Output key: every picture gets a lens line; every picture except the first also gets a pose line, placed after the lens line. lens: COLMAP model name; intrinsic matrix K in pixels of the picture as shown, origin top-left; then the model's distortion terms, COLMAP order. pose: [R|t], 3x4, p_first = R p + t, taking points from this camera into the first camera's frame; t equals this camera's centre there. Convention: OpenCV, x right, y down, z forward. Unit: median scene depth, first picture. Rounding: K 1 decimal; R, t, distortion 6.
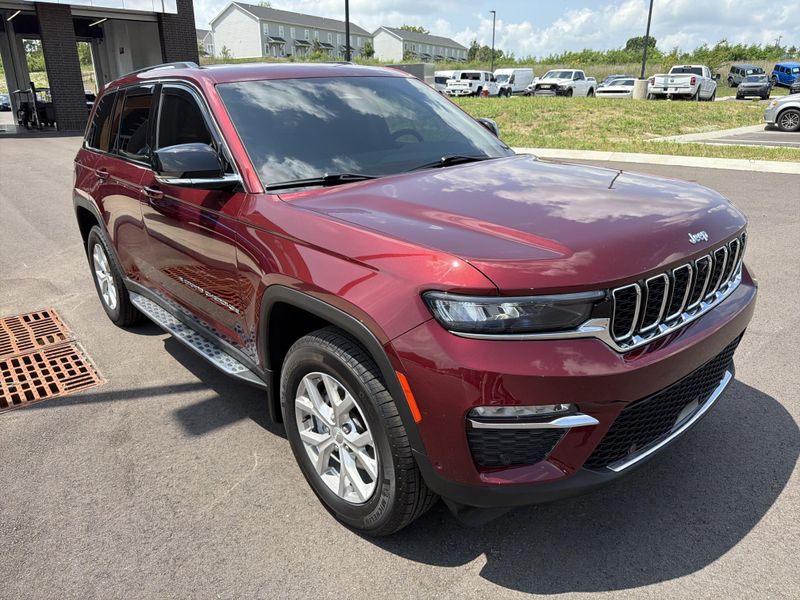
lens RADIAL K [[568.0, 0, 406.9], [0, 568.0, 283.4], [0, 0, 1]] dist [0.019888, -0.026509]
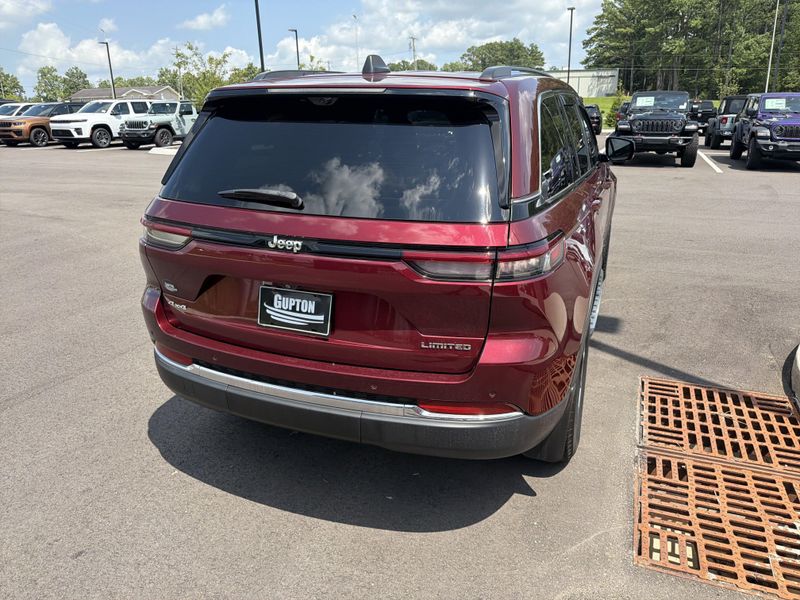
lens RADIAL K [[568.0, 0, 402.4], [0, 568.0, 296.9], [0, 0, 1]] dist [0.019888, -0.026509]
pose [[-0.461148, -0.244055, 0.853100, -0.903000], [0.295977, 0.864060, 0.407183, -0.388874], [-0.836505, 0.440269, -0.326225, 1.254596]]
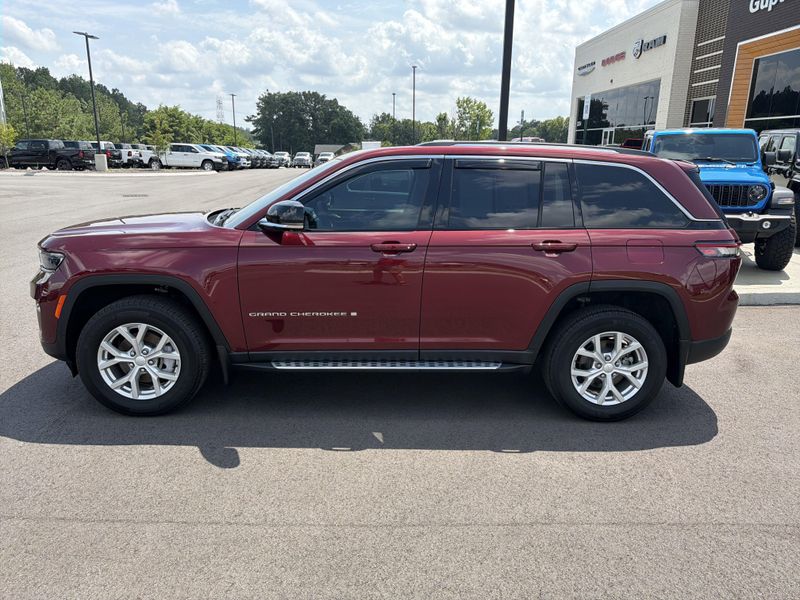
lens RADIAL K [[568.0, 0, 404.8], [0, 568.0, 298.3], [0, 0, 1]] dist [0.019888, -0.026509]
pose [[-0.629166, 0.200962, -0.750842, 0.597488], [-0.245711, 0.865037, 0.437420, -0.483407], [0.737412, 0.459700, -0.494873, 1.339800]]
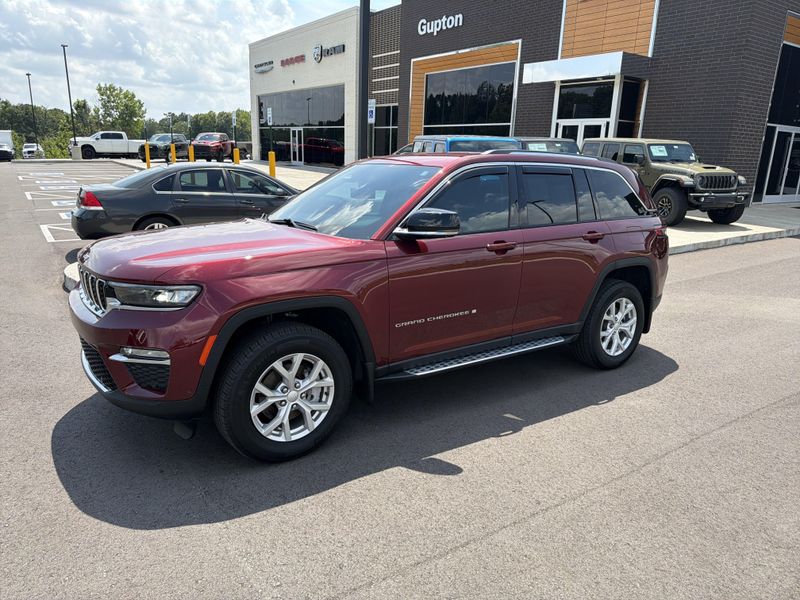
lens RADIAL K [[568.0, 0, 406.5], [0, 568.0, 302.2], [0, 0, 1]] dist [0.019888, -0.026509]
pose [[-0.098988, 0.261265, -0.960178, 0.871487], [-0.336677, 0.899217, 0.279387, -0.316577], [0.936403, 0.350926, -0.001050, 0.810645]]
